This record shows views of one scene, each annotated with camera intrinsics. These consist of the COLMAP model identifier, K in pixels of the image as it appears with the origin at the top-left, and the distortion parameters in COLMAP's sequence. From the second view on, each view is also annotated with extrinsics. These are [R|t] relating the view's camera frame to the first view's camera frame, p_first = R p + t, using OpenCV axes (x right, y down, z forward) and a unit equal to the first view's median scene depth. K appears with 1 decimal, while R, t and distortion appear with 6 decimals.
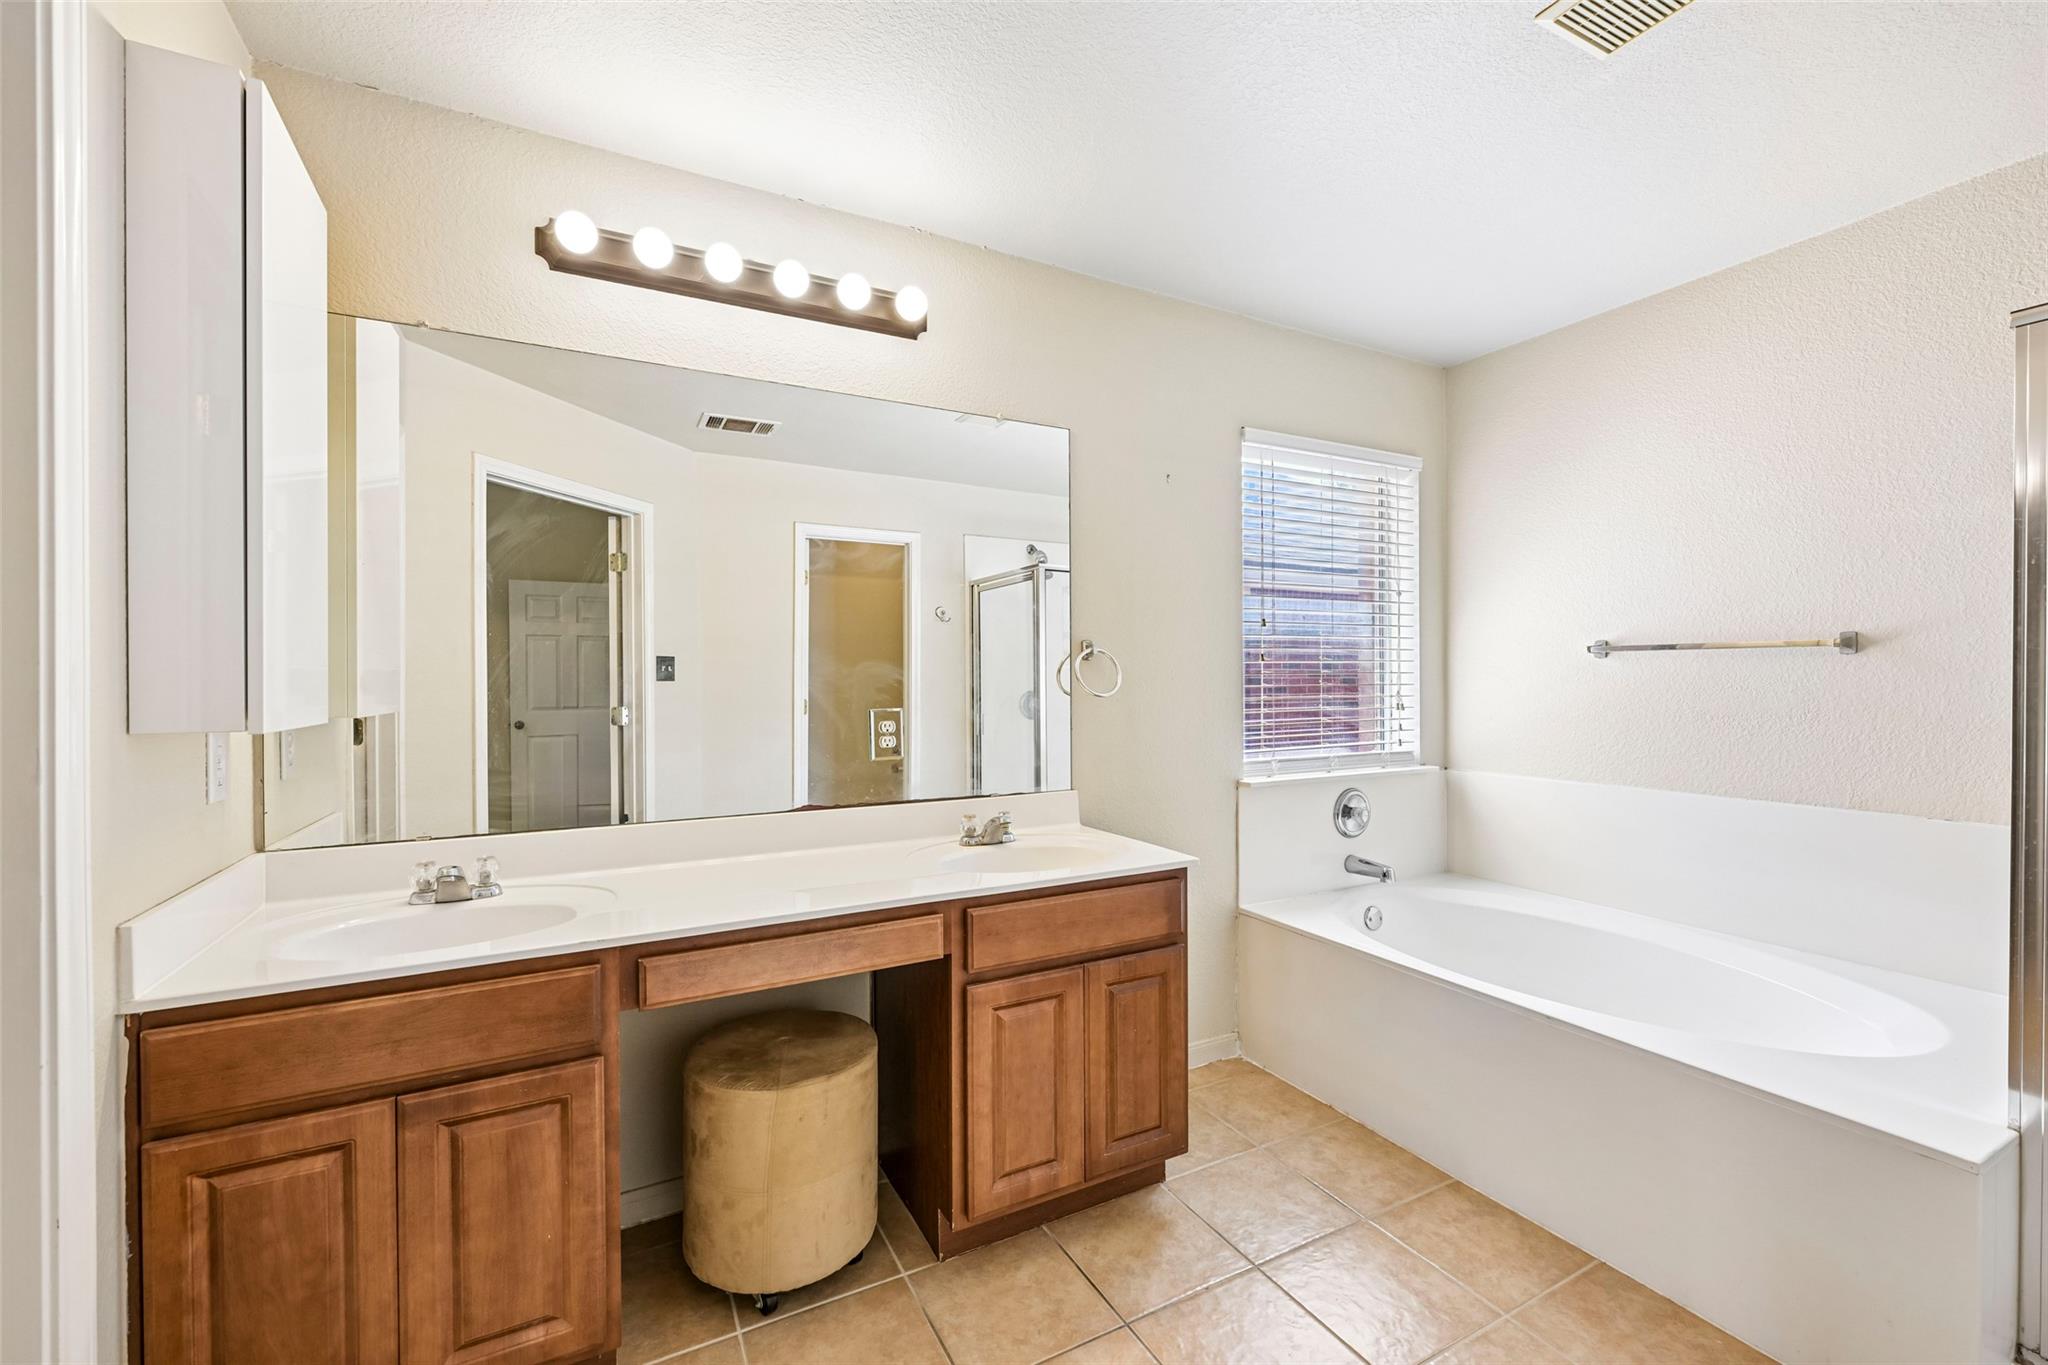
lens RADIAL K [[835.2, 0, 1024.0], [0, 835.2, 682.5], [0, 0, 1]] dist [-0.000525, 0.000550]
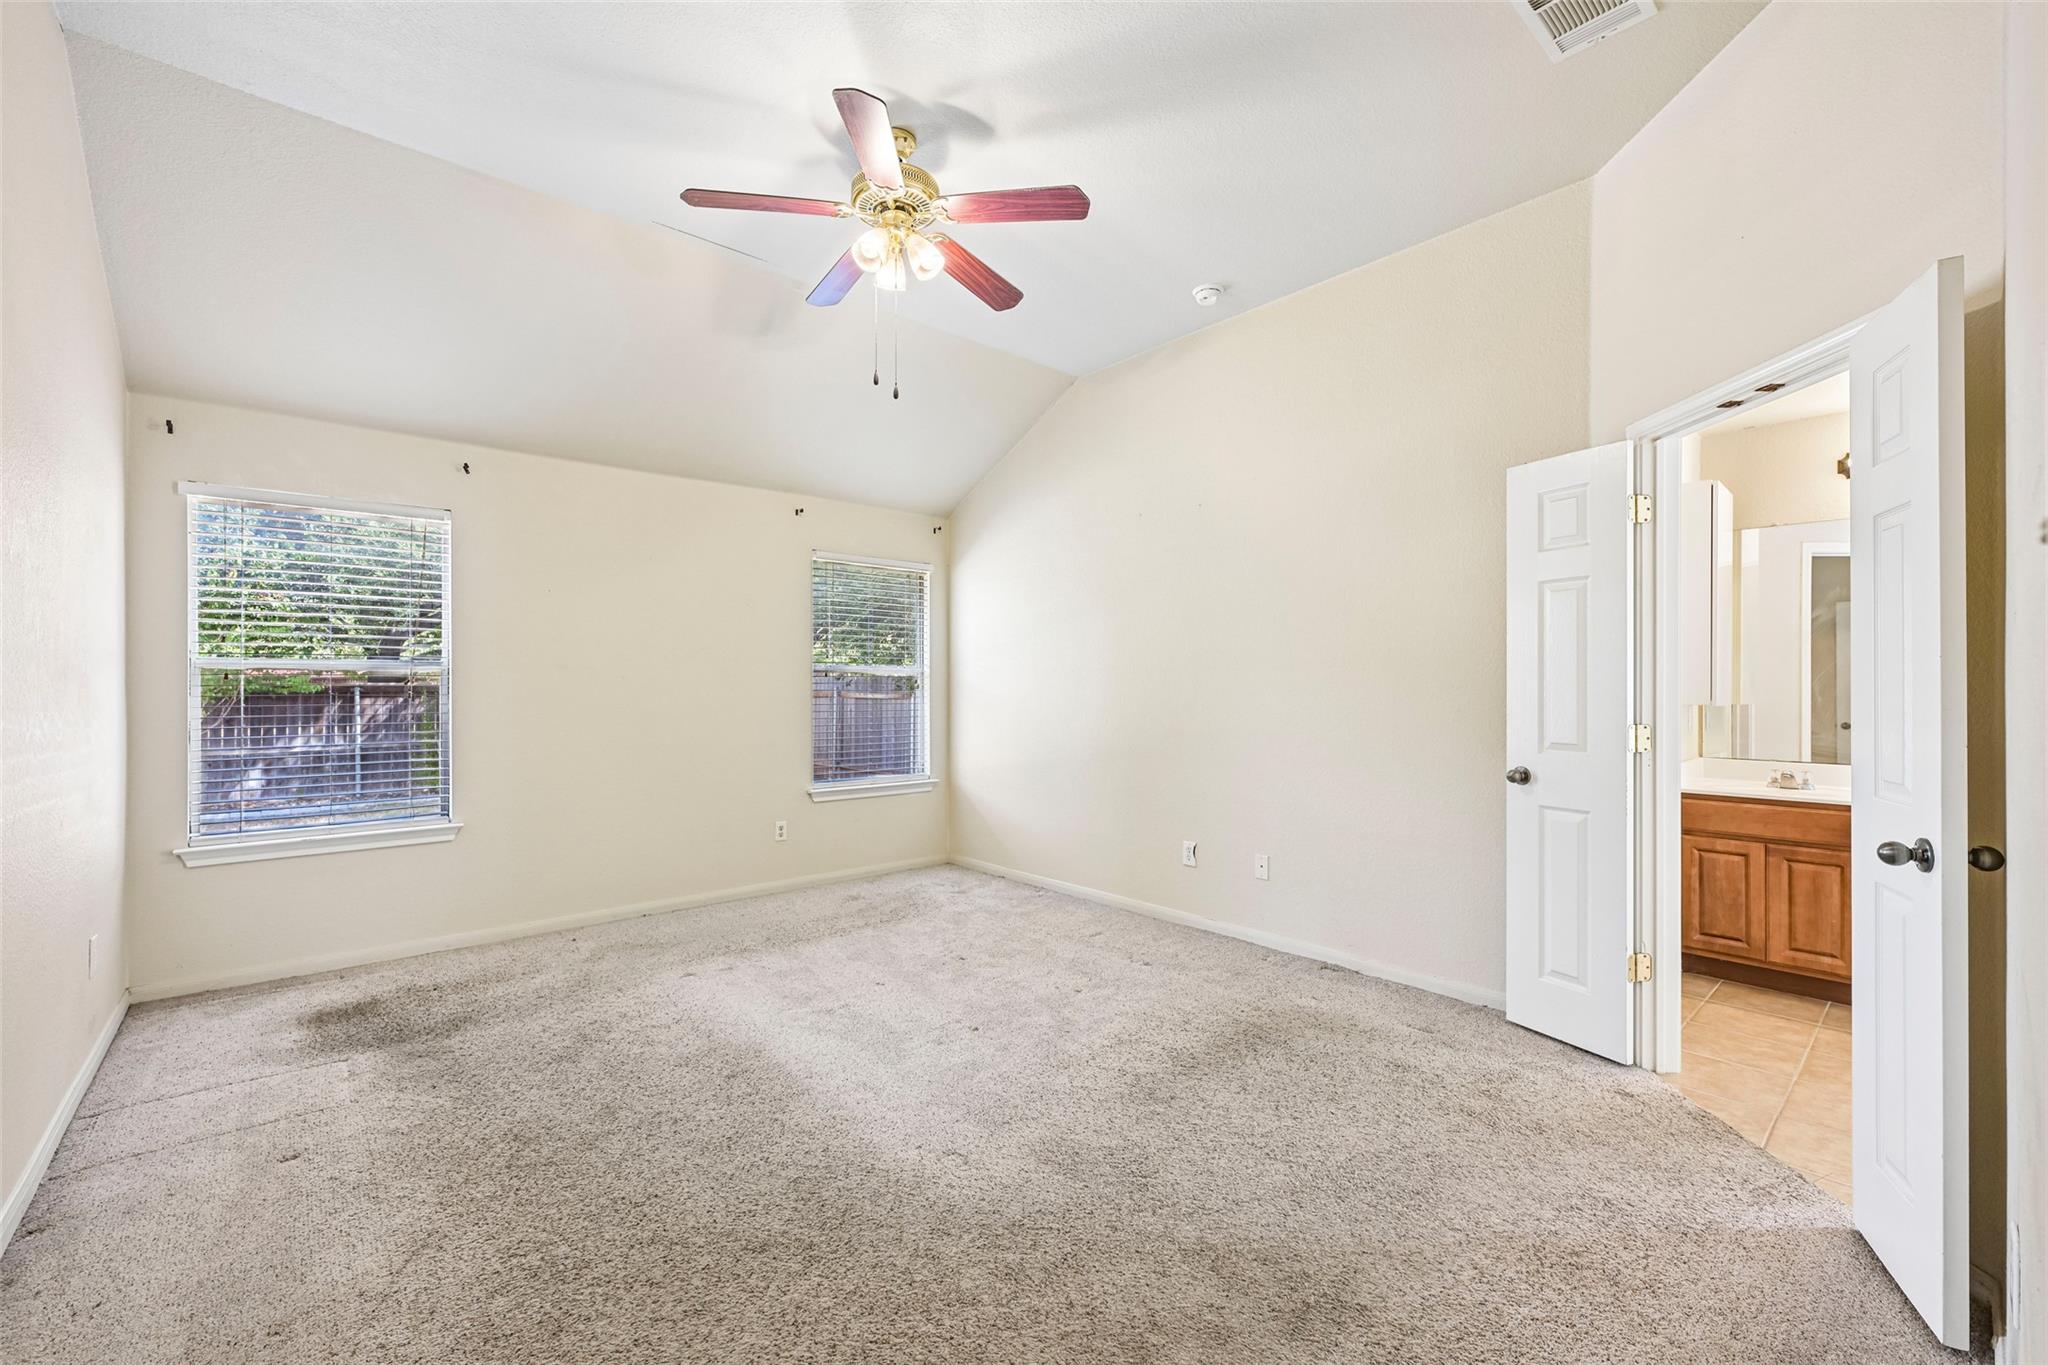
lens RADIAL K [[835.2, 0, 1024.0], [0, 835.2, 682.5], [0, 0, 1]] dist [-0.000525, 0.000550]
pose [[0.236373, 0.005043, -0.971649, 0.580835], [-0.006605, 0.999972, 0.003583, -0.006423], [0.971640, 0.005571, 0.236400, -0.879798]]
